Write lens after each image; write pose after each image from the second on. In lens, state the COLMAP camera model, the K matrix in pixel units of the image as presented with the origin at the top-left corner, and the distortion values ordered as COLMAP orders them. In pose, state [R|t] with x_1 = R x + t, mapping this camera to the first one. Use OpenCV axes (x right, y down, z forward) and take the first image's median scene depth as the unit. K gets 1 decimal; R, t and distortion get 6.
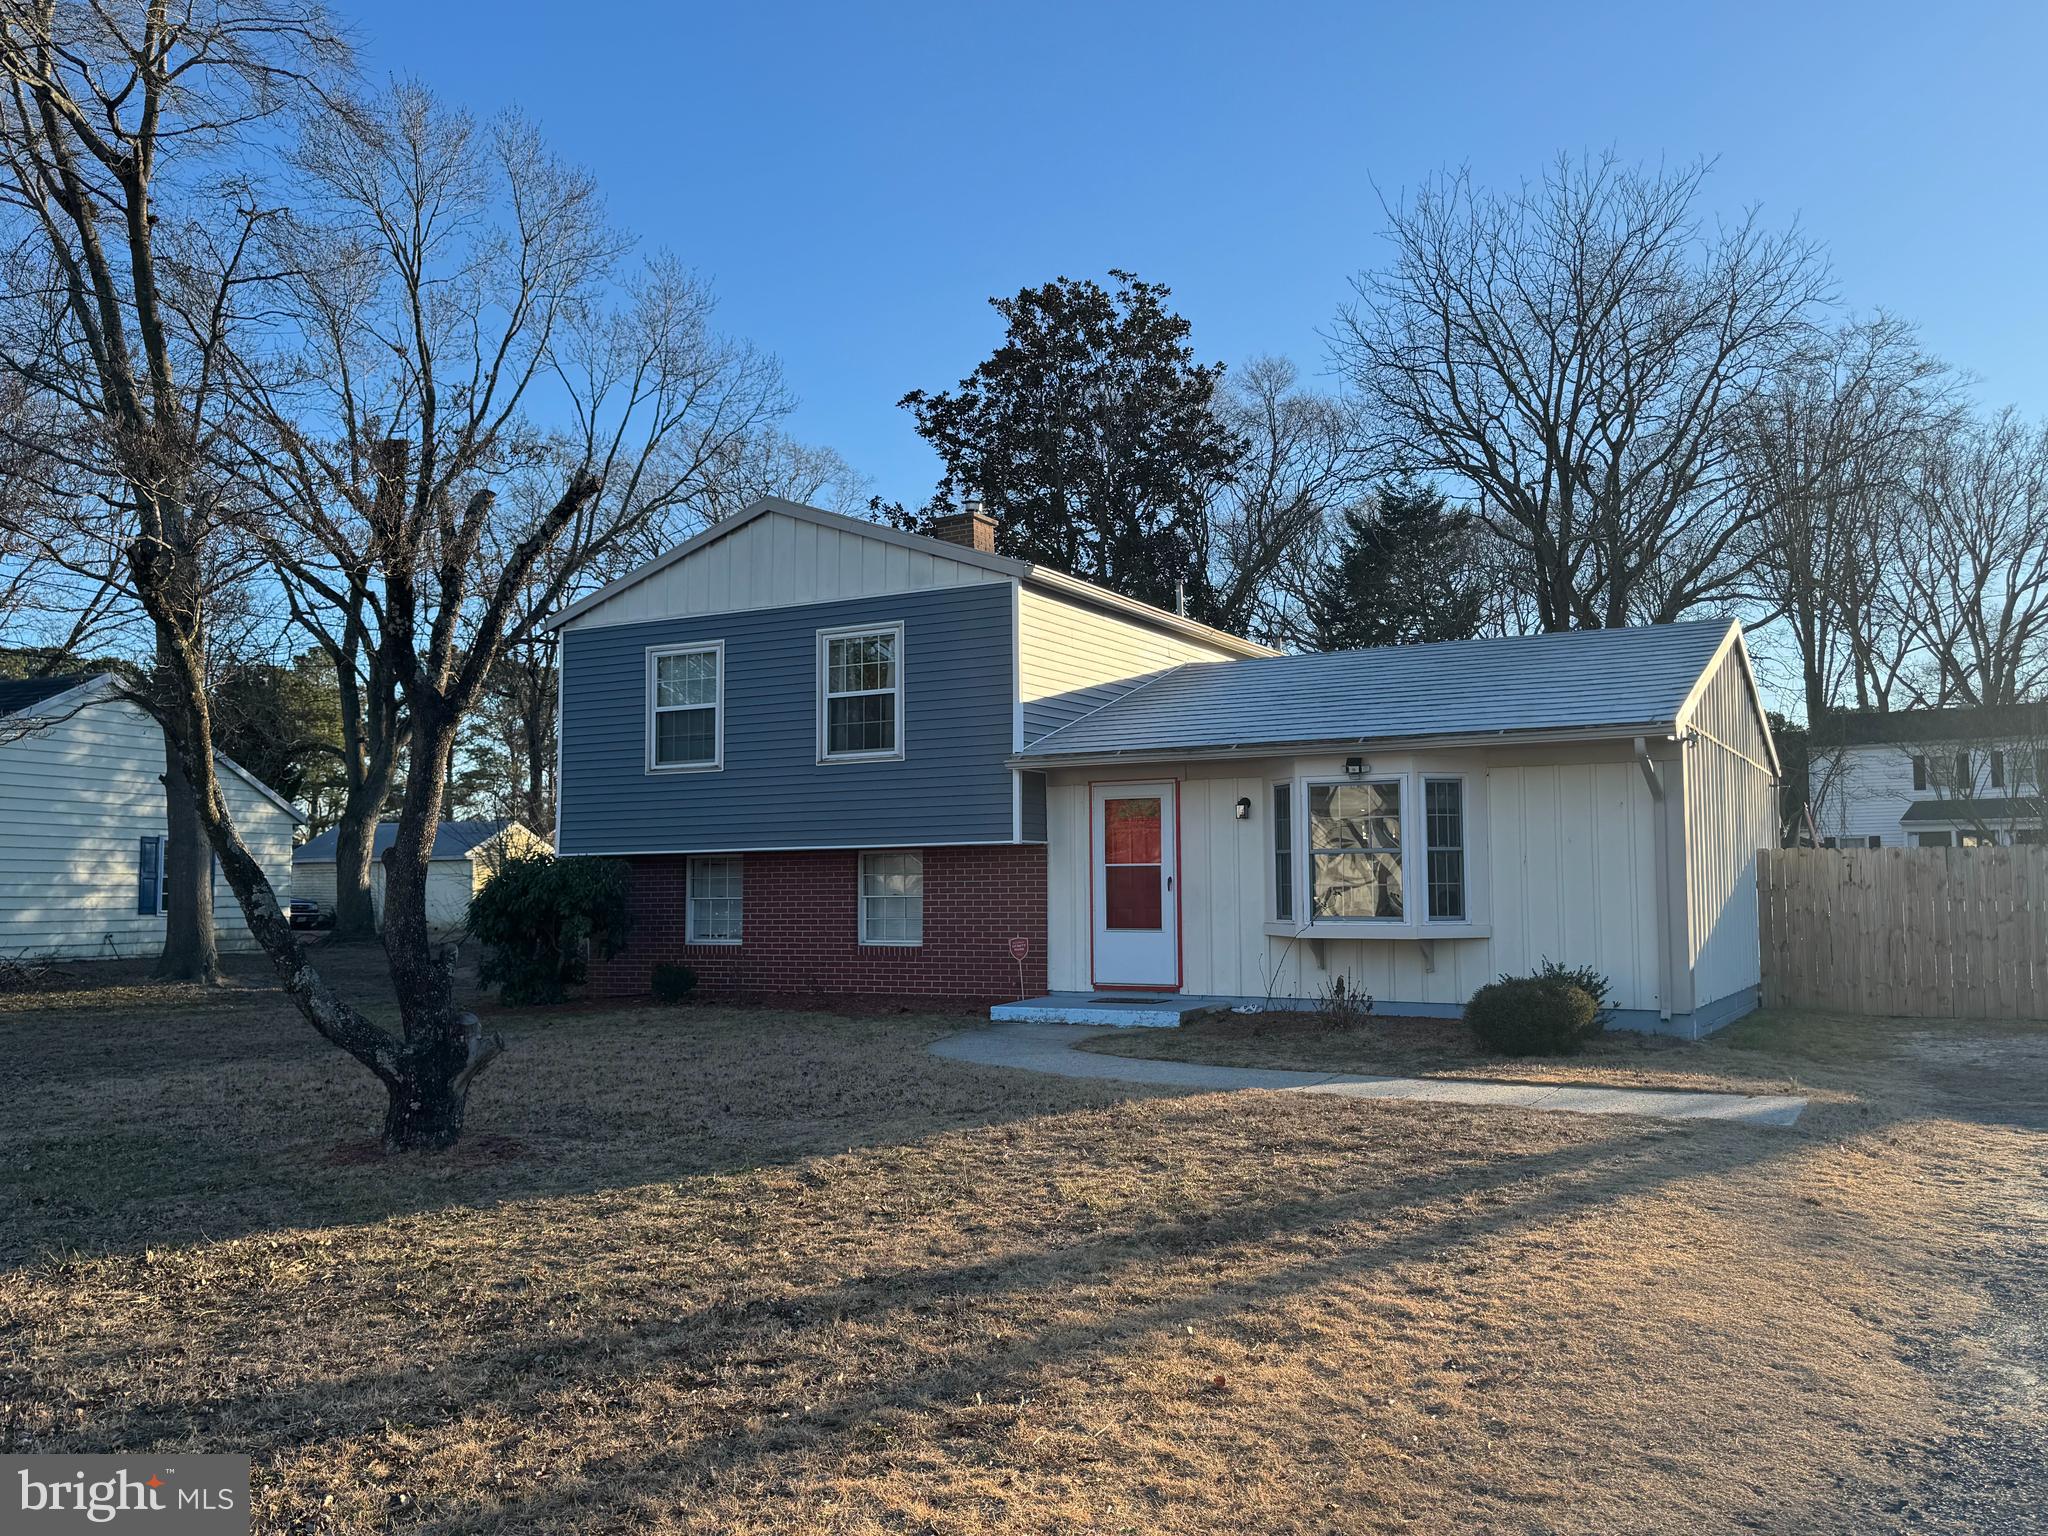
lens RADIAL K [[1713.7, 0, 1033.0], [0, 1713.7, 769.6], [0, 0, 1]] dist [0.059565, 0.002059]
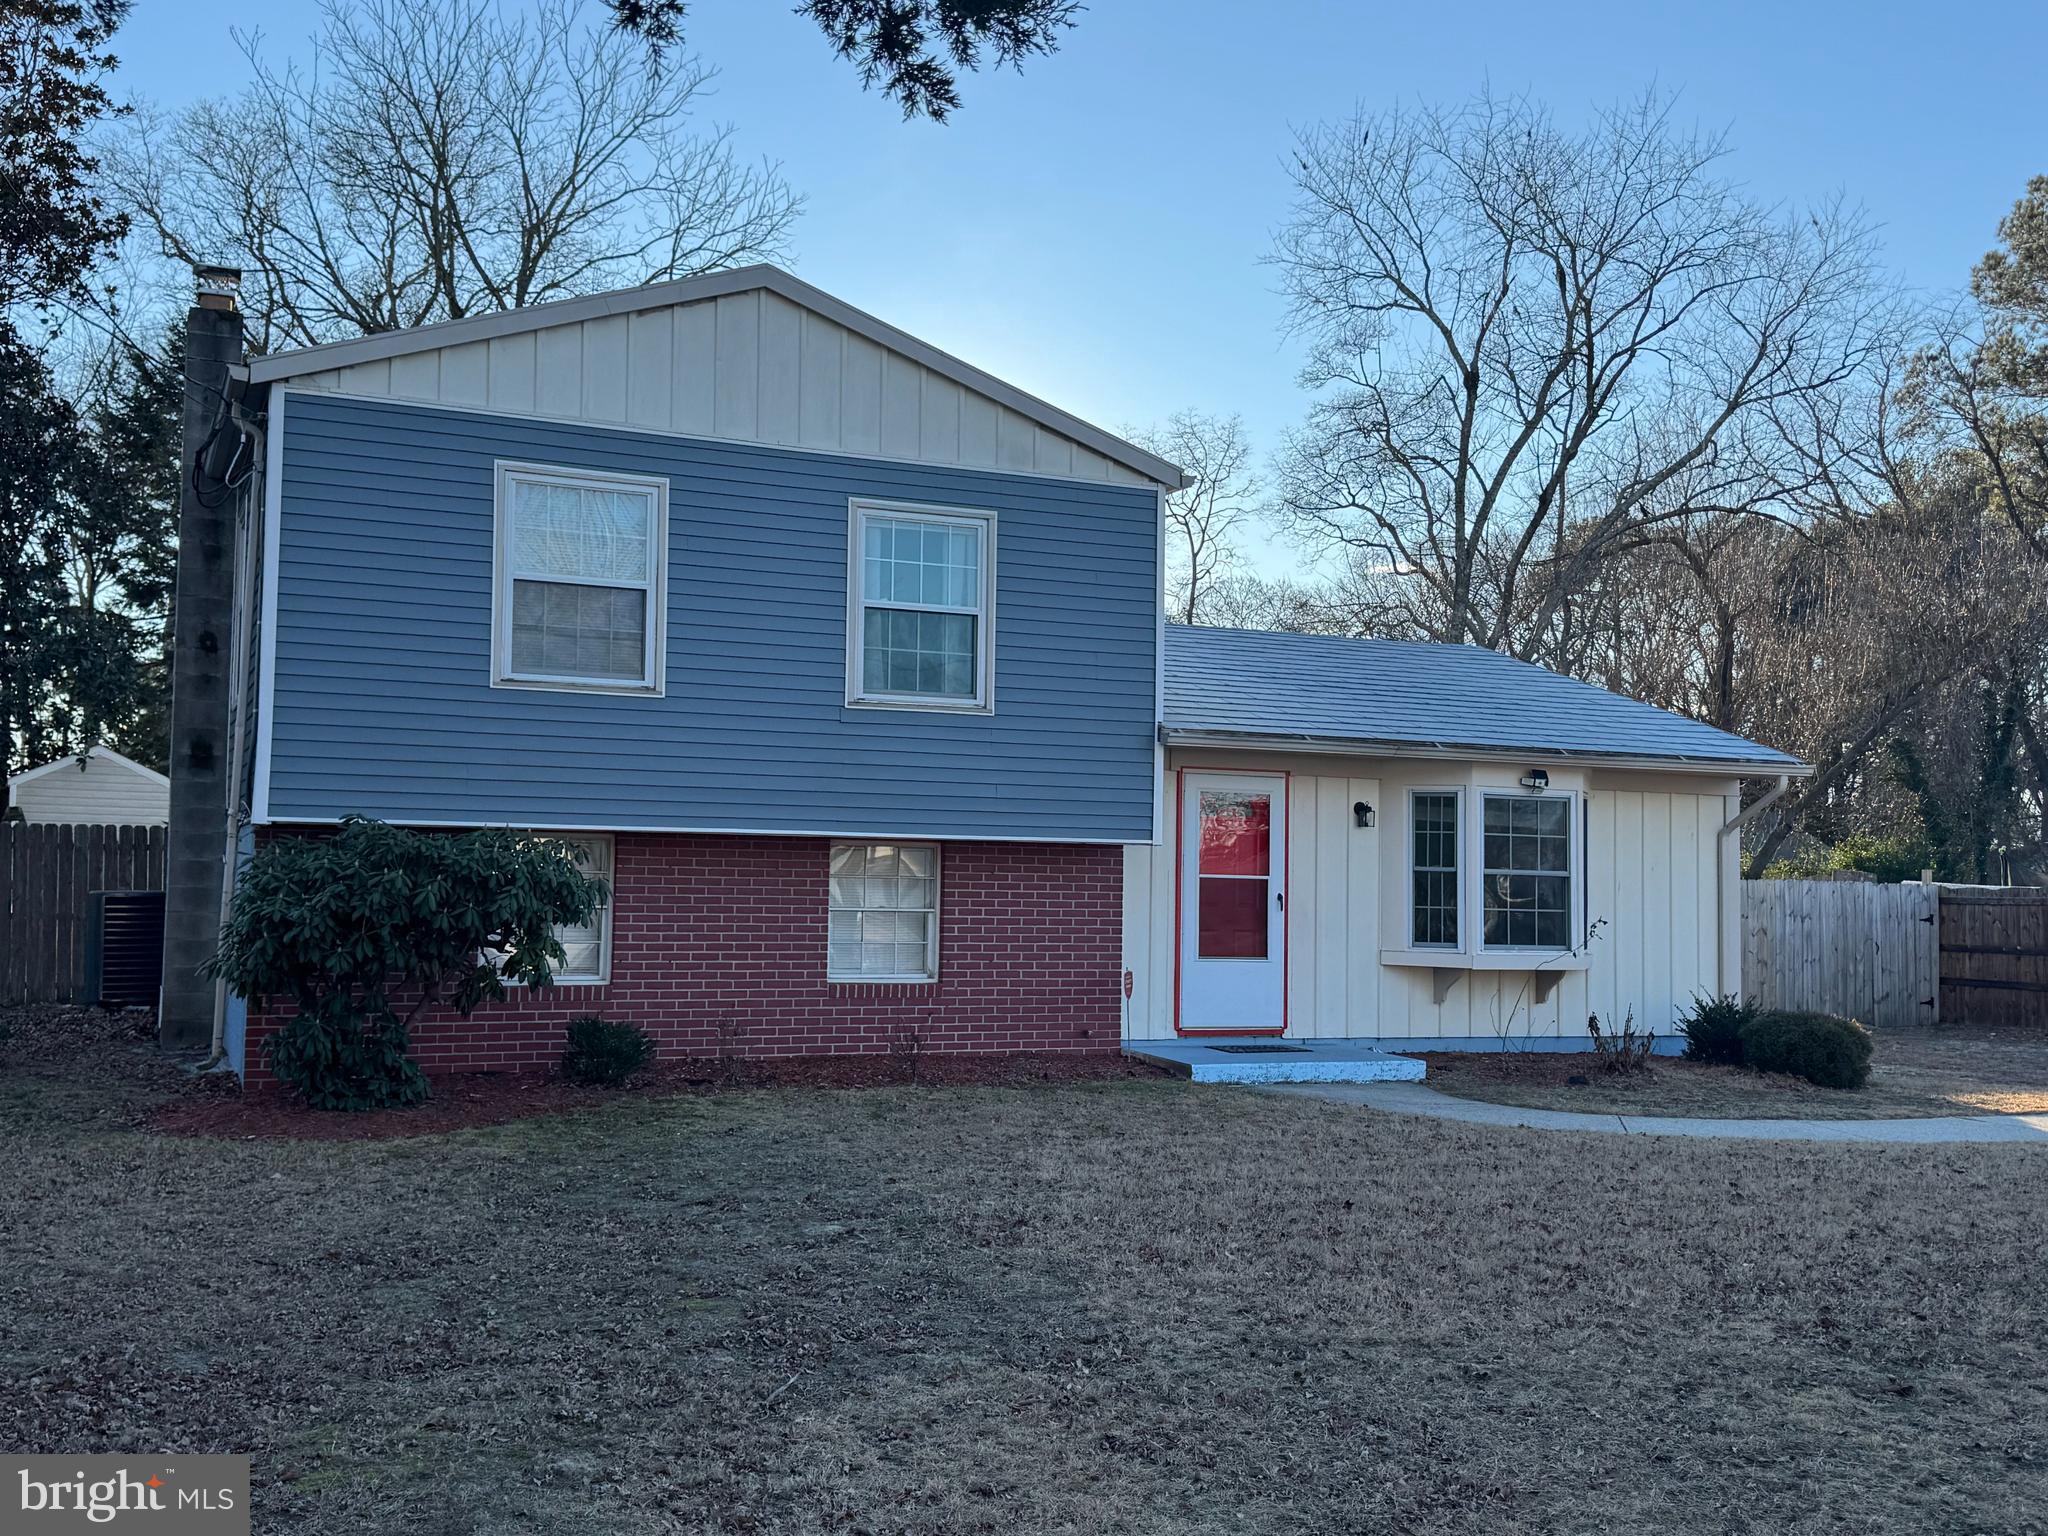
lens RADIAL K [[2066.7, 0, 1031.7], [0, 2066.7, 769.1], [0, 0, 1]] dist [0.059792, 0.000000]
pose [[0.584609, 0.066821, 0.808559, -0.745956], [-0.081873, 0.996374, -0.023146, 0.034841], [-0.807174, -0.052668, 0.587960, 0.503926]]
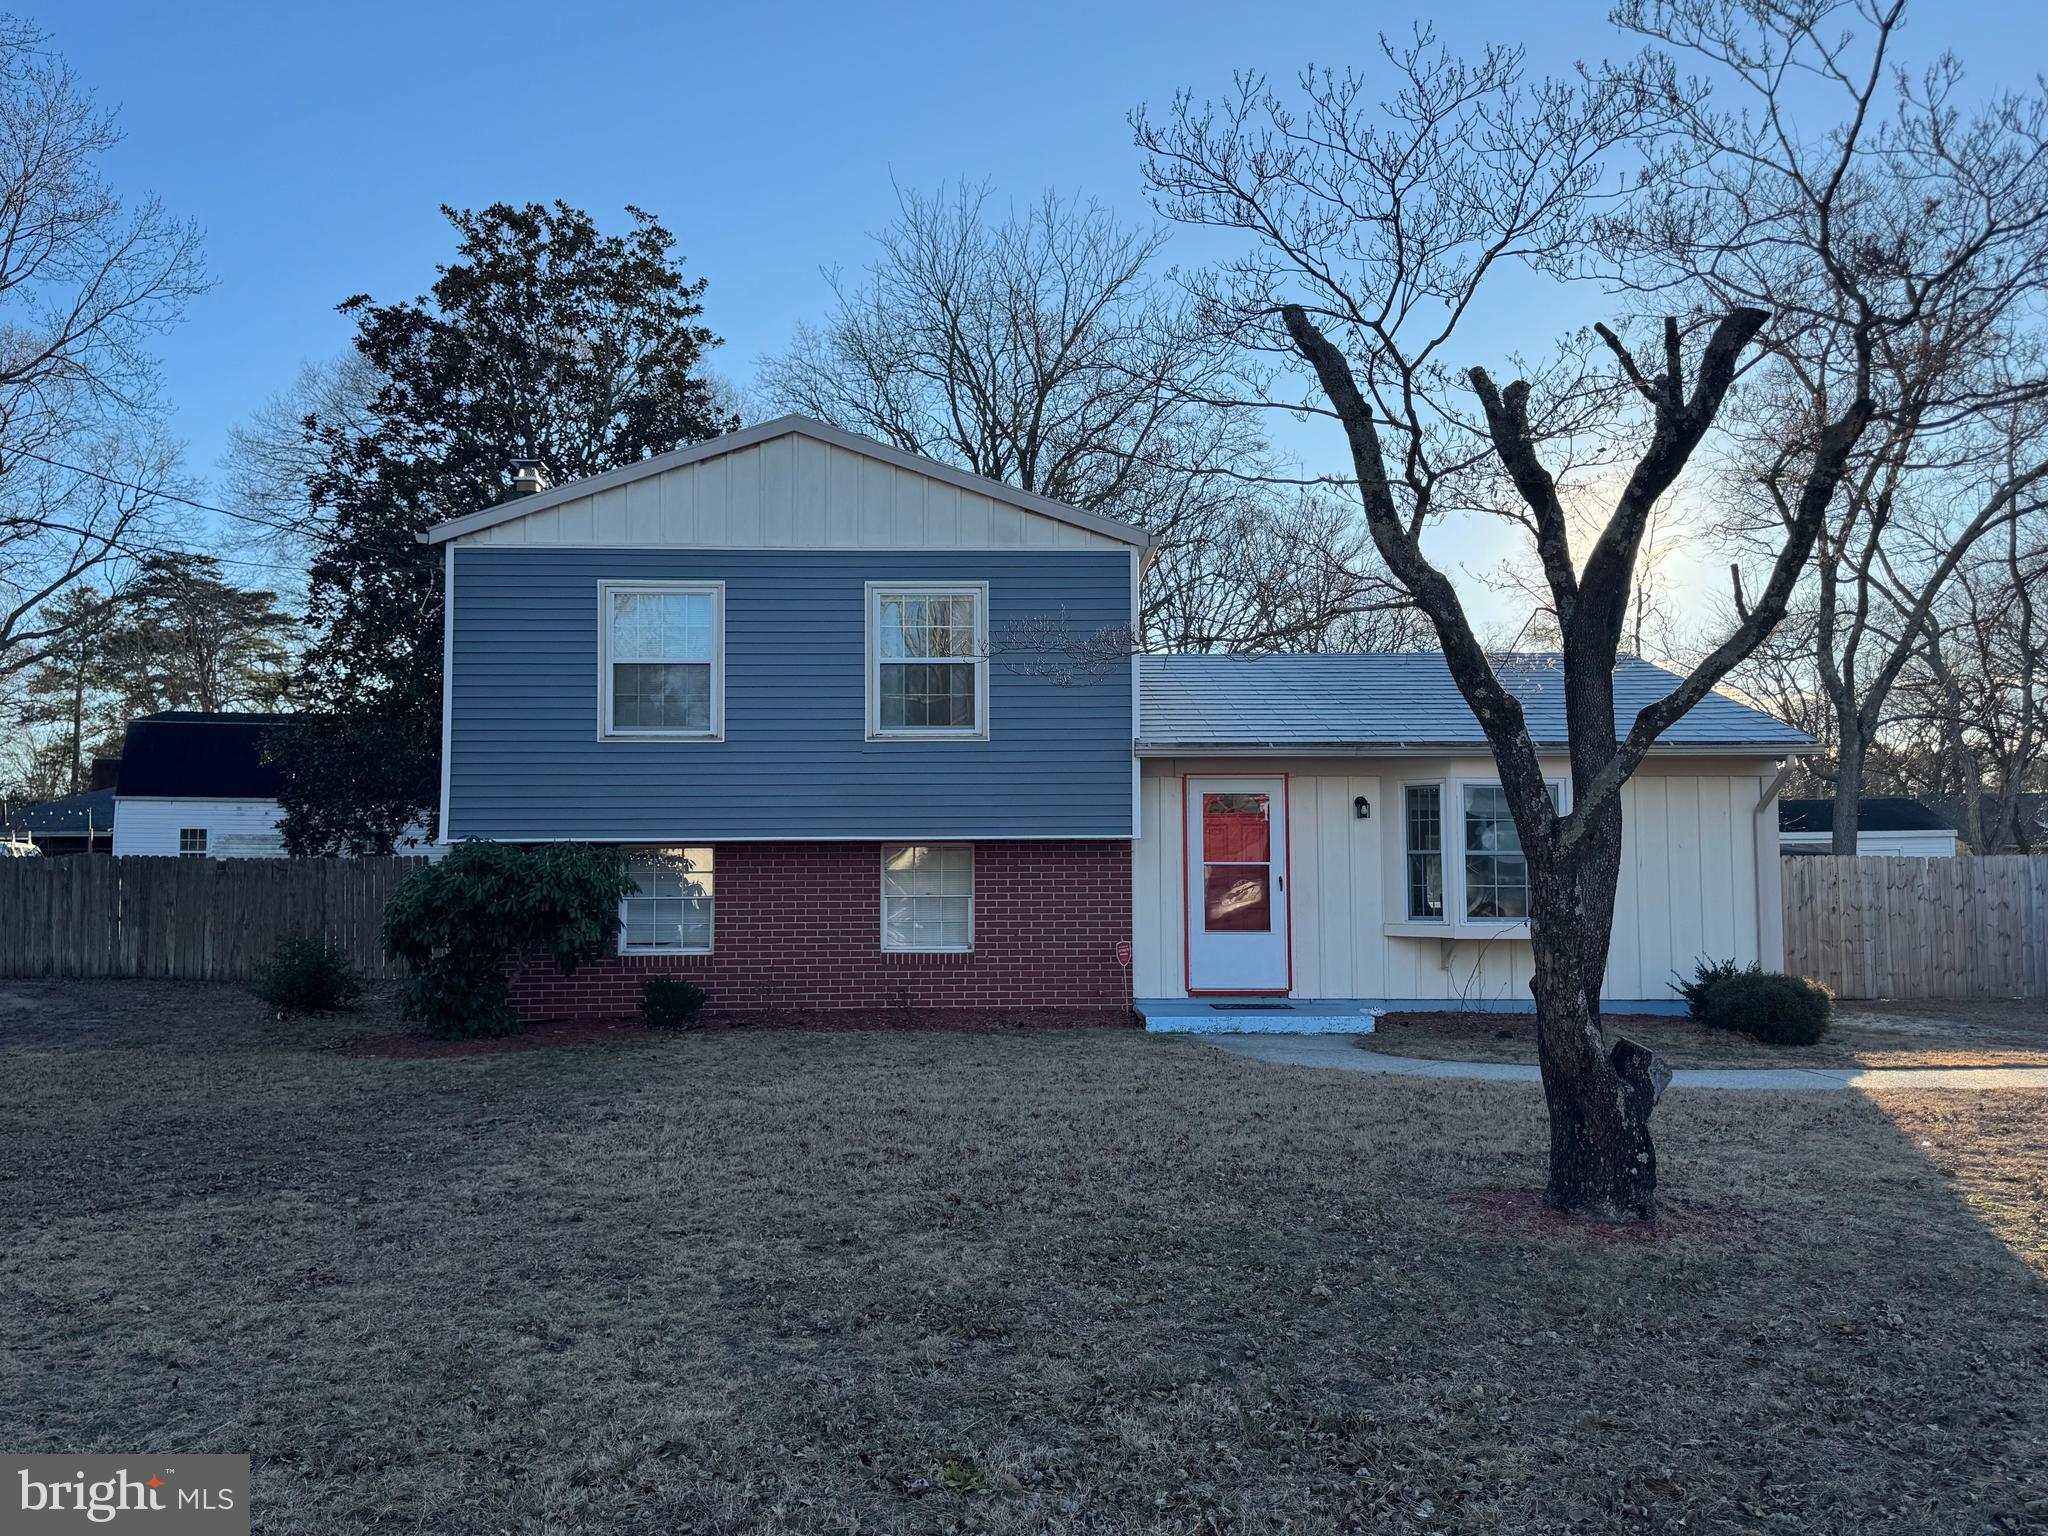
lens RADIAL K [[1713.7, 0, 1015.1], [0, 1713.7, 774.7], [0, 0, 1]] dist [0.059565, 0.002059]
pose [[0.854187, 0.040471, 0.518388, -0.523514], [-0.041535, 0.999091, -0.009560, 0.020148], [-0.518304, -0.013365, 0.855092, 0.246523]]
